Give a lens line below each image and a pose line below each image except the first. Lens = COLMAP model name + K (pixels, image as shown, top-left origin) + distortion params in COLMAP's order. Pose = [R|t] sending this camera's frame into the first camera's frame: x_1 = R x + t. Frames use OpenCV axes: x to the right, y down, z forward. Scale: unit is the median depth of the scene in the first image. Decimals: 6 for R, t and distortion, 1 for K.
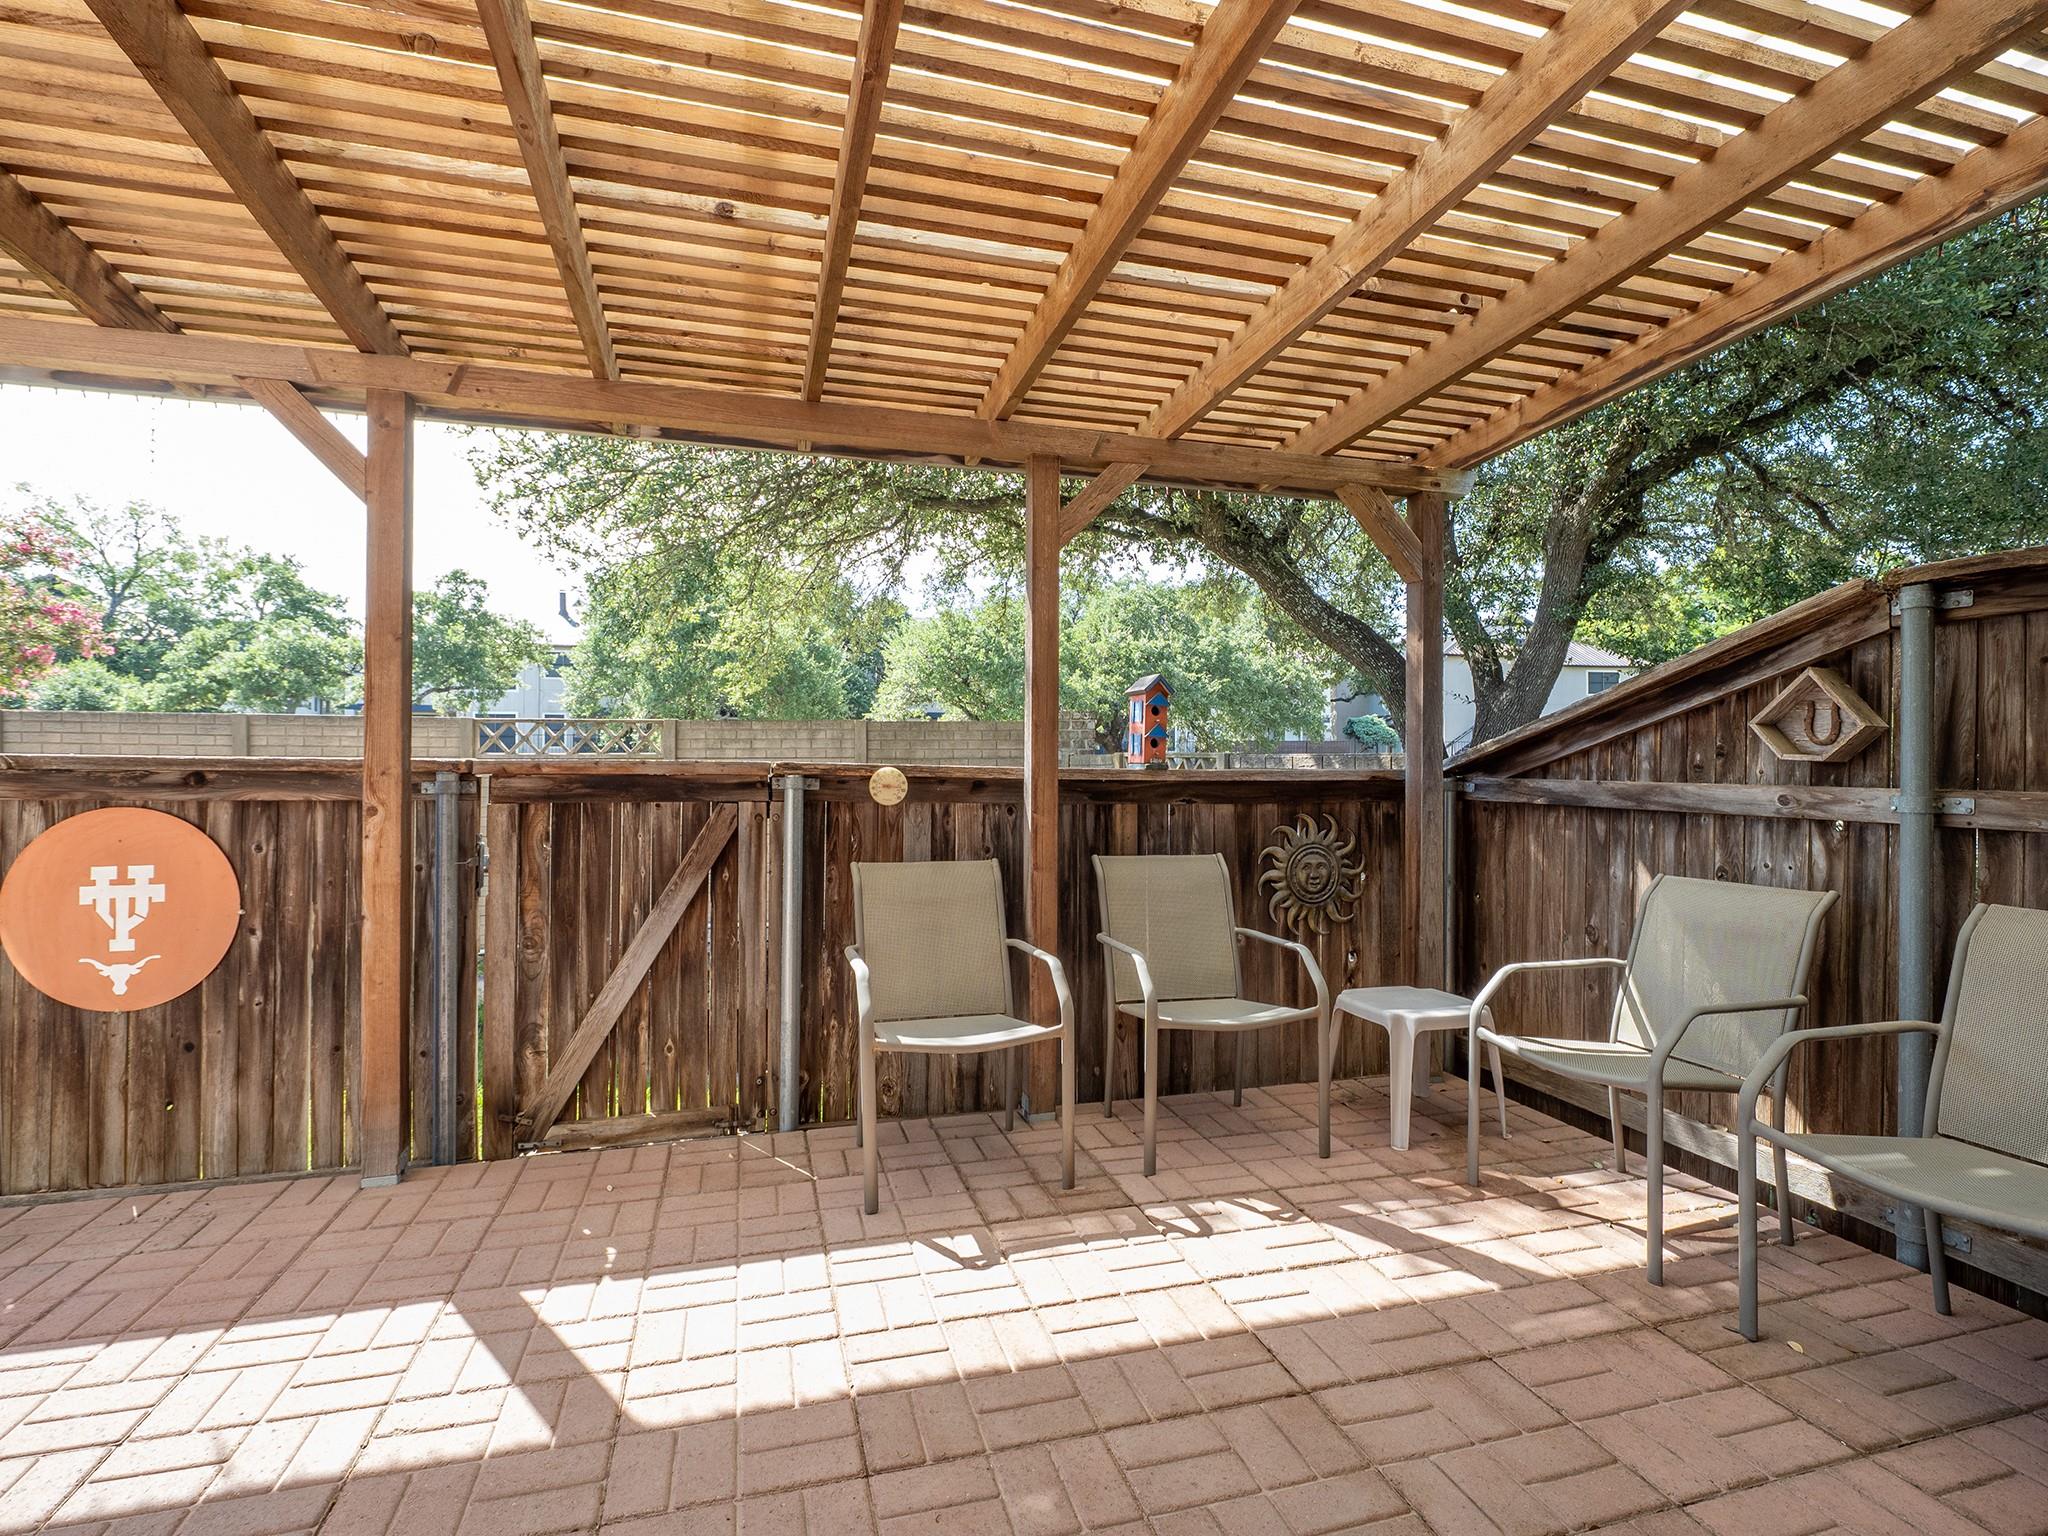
lens RADIAL K [[984.0, 0, 1004.8], [0, 984.0, 760.5], [0, 0, 1]] dist [-0.003279, -0.002171]
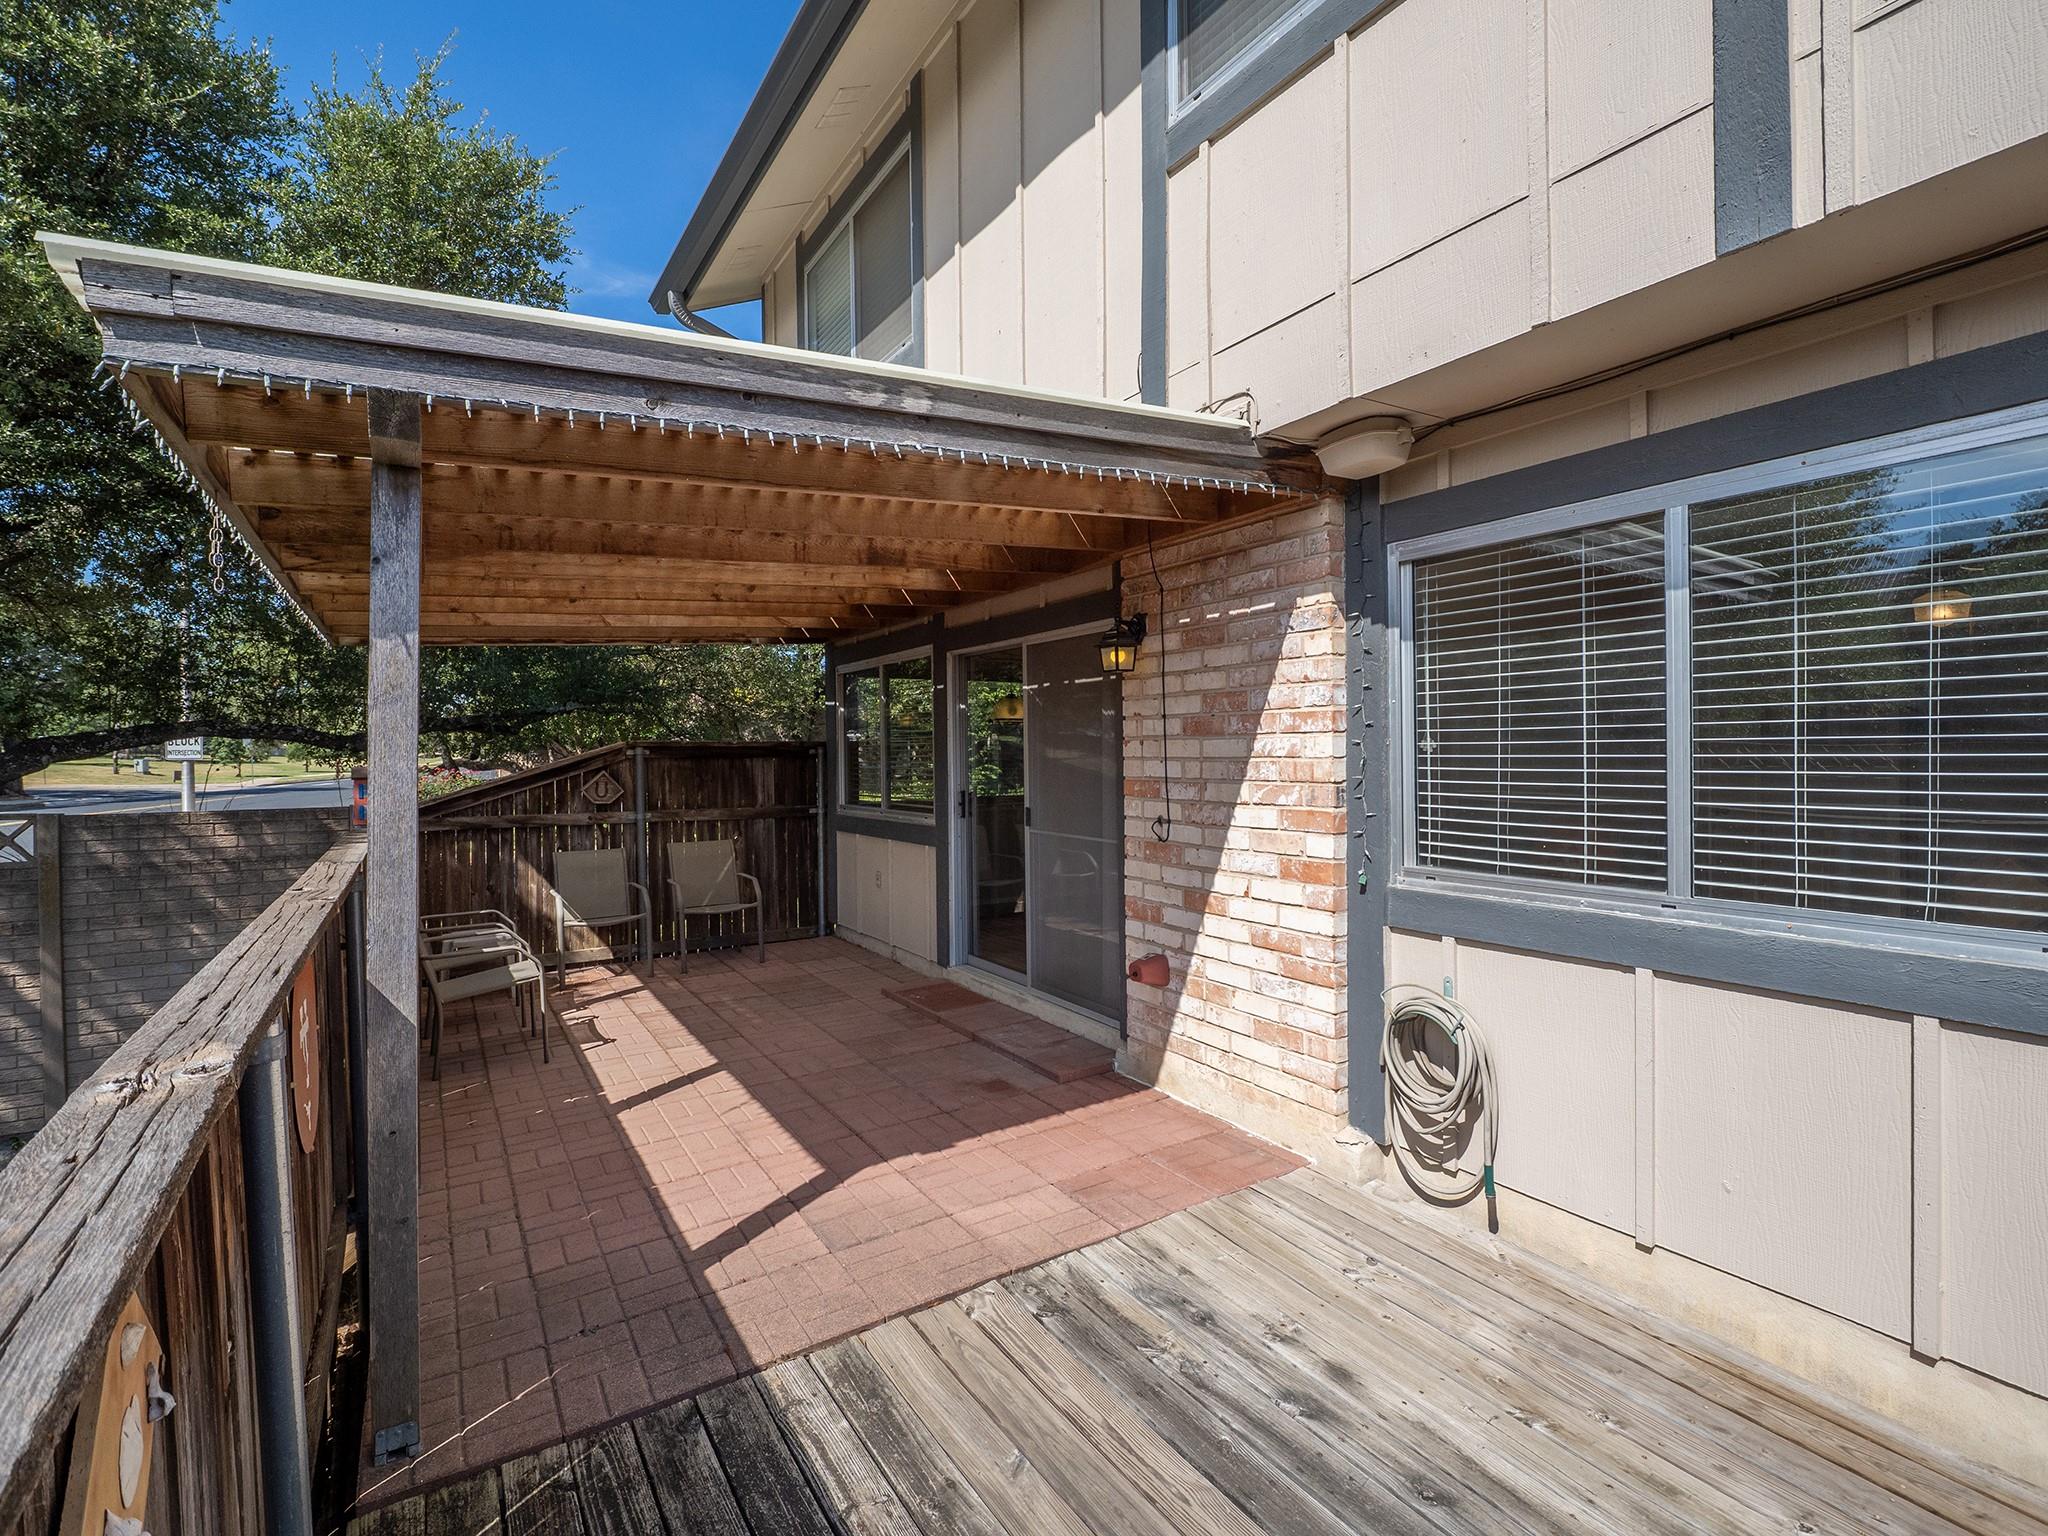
lens RADIAL K [[984.0, 0, 1004.8], [0, 984.0, 760.5], [0, 0, 1]] dist [-0.003279, -0.002171]
pose [[-0.265204, -0.014504, 0.964083, -2.195216], [0.006231, 0.999840, 0.016756, -0.163185], [-0.964172, 0.010451, -0.265071, 0.616164]]
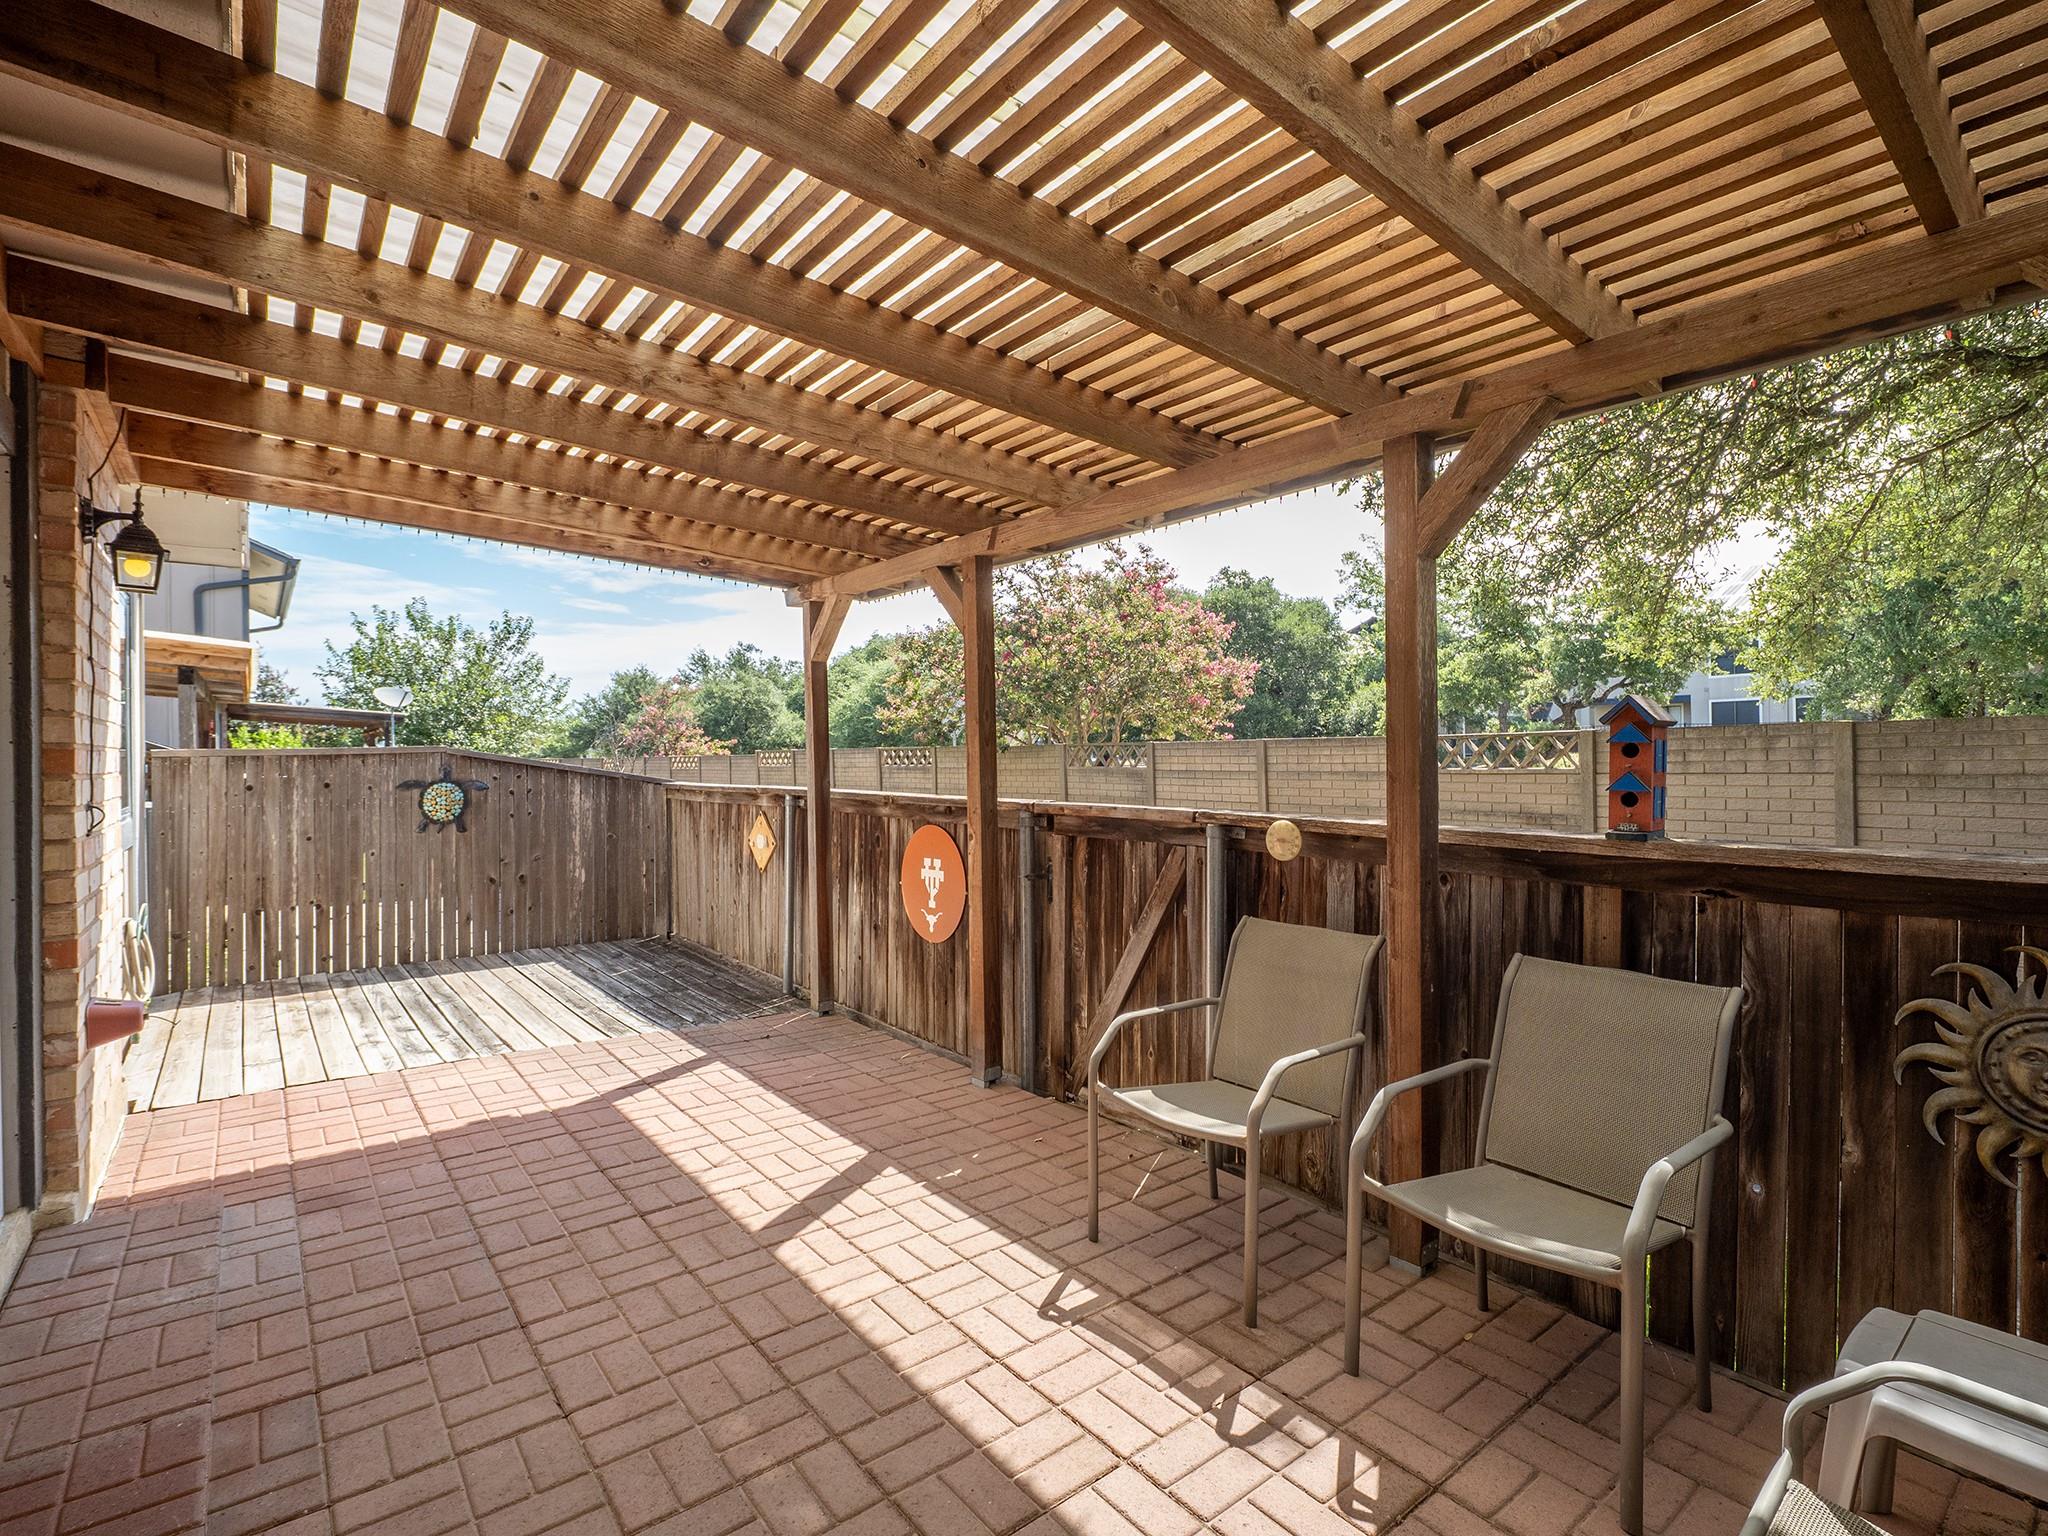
lens RADIAL K [[984.0, 0, 1004.8], [0, 984.0, 760.5], [0, 0, 1]] dist [-0.003279, -0.002171]
pose [[0.376162, -0.005710, -0.926536, 0.811013], [0.018197, 0.999834, 0.001226, -0.069653], [0.926375, -0.017321, 0.376204, 0.496719]]
